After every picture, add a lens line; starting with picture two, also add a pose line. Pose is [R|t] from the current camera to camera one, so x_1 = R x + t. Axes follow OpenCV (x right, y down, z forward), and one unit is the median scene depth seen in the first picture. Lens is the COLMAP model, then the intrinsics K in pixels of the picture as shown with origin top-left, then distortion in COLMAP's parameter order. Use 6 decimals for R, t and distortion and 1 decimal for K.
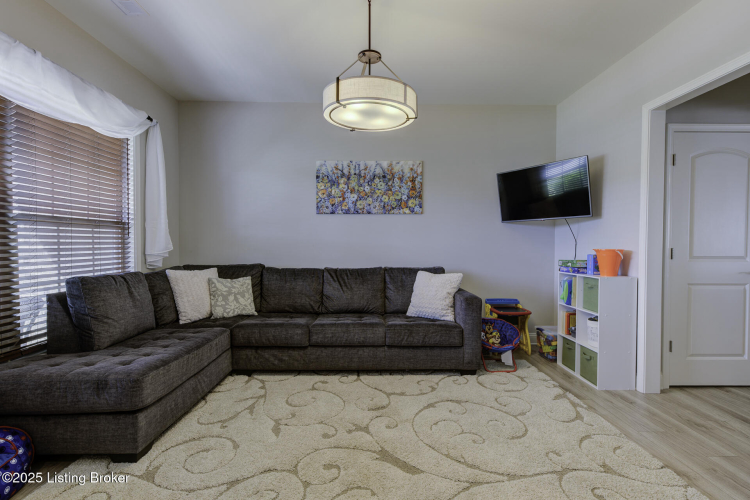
lens RADIAL K [[348.5, 0, 376.9], [0, 348.5, 250.1], [0, 0, 1]] dist [0.004991, 0.001537]
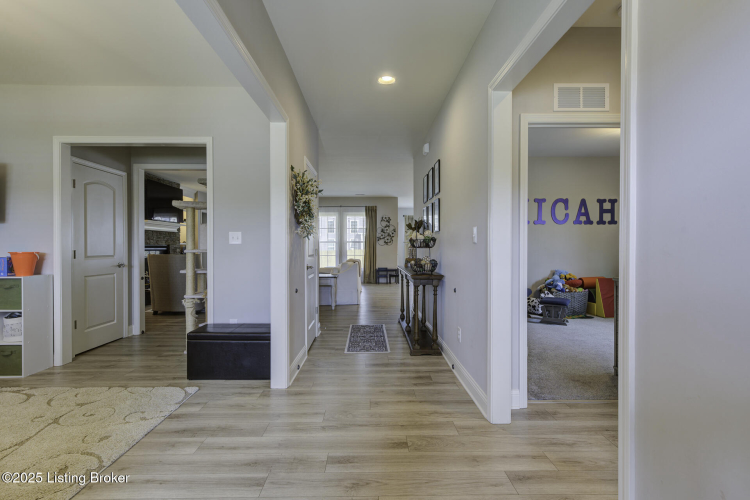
lens RADIAL K [[367.3, 0, 376.3], [0, 367.3, 249.5], [0, 0, 1]] dist [0.012136, 0.000271]
pose [[0.003741, -0.010342, 0.999940, -0.518972], [0.019070, 0.999765, 0.010269, -0.000867], [-0.999811, 0.019030, 0.003938, -0.135755]]
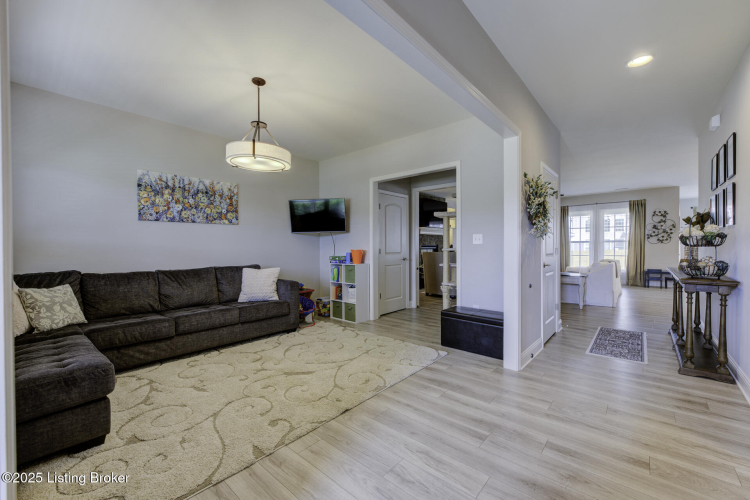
lens RADIAL K [[312.8, 0, 373.6], [0, 312.8, 250.8], [0, 0, 1]] dist [0.001841, 0.001175]
pose [[0.671185, -0.015954, 0.741118, -0.528785], [0.020289, 0.999789, 0.003148, 0.000306], [-0.741012, 0.012924, 0.671367, -0.207622]]
